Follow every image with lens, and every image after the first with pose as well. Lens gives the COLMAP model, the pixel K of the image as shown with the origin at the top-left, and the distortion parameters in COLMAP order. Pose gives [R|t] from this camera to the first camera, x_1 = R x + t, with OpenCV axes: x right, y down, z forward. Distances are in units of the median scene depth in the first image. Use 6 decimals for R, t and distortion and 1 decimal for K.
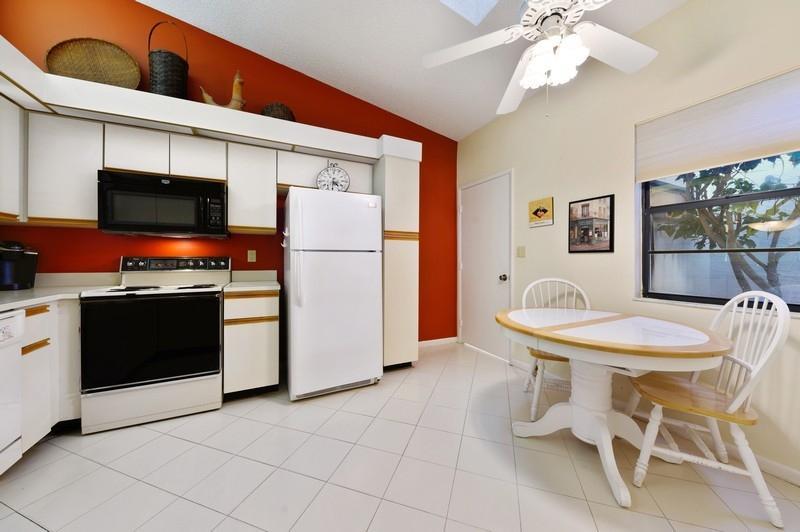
lens RADIAL K [[278.3, 0, 398.1], [0, 278.3, 261.7], [0, 0, 1]] dist [0.001088, -0.000314]
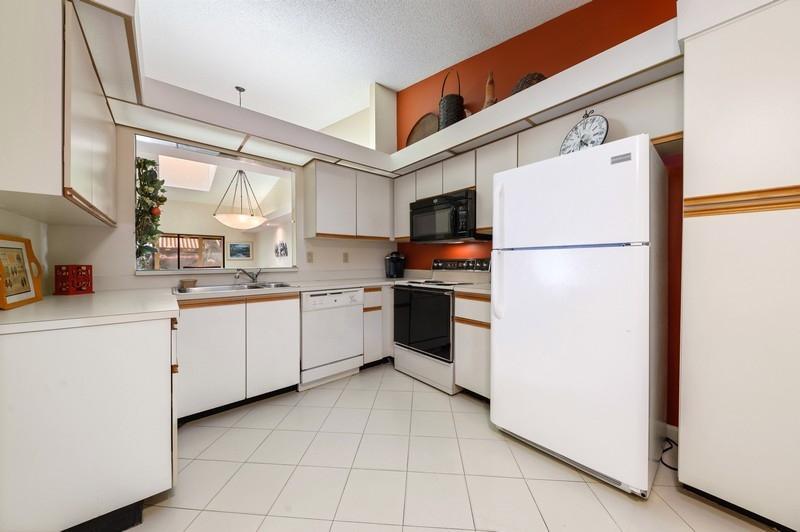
lens RADIAL K [[278.3, 0, 400.7], [0, 278.3, 264.3], [0, 0, 1]] dist [0.001088, -0.000314]
pose [[0.237581, 0.010651, -0.971309, 0.355733], [-0.002274, 0.999943, 0.010409, -0.006364], [0.971365, -0.000264, 0.237591, 0.500923]]
